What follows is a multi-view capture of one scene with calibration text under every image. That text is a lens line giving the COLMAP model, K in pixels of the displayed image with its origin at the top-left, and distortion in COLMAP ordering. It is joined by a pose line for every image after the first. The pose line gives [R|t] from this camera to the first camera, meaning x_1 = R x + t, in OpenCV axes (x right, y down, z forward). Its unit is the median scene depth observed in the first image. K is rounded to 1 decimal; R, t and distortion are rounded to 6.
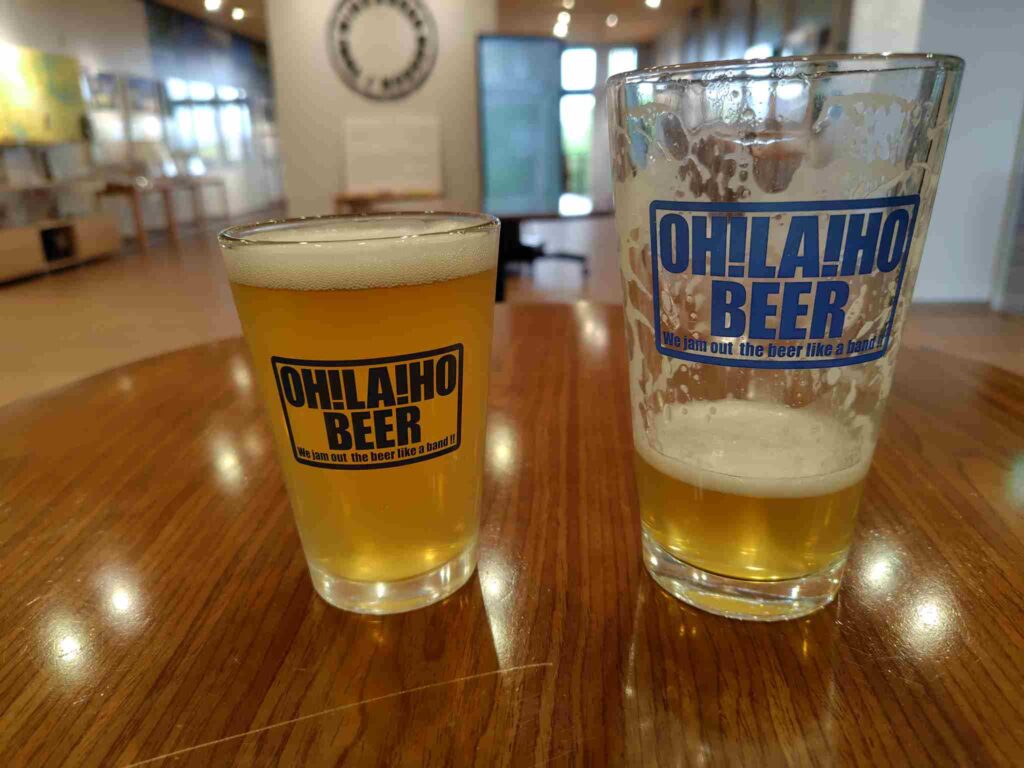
lens RADIAL K [[711.2, 0, 505.5], [0, 711.2, 388.4], [0, 0, 1]] dist [0.022520, 0.001655]
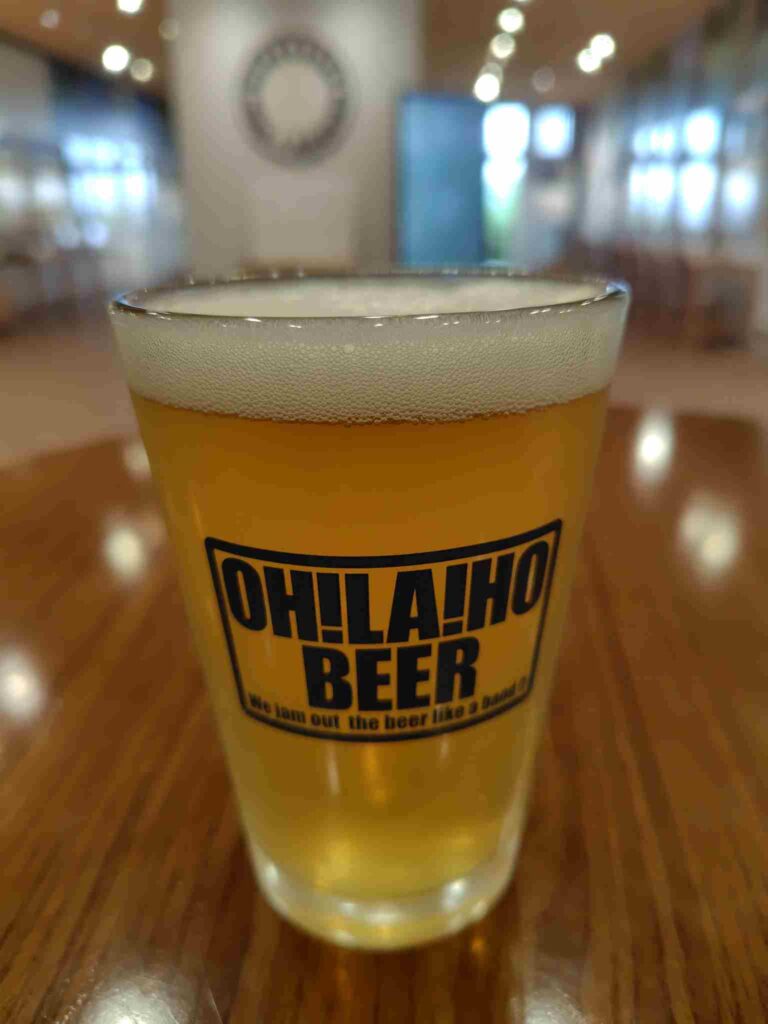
lens RADIAL K [[711.2, 0, 384.0], [0, 711.2, 512.0], [0, 0, 1]] dist [0.022520, 0.001655]
pose [[0.999269, 0.028614, -0.025360, -0.180288], [-0.027081, 0.997898, 0.058869, -0.096226], [0.026992, -0.058139, 0.997944, 0.468504]]
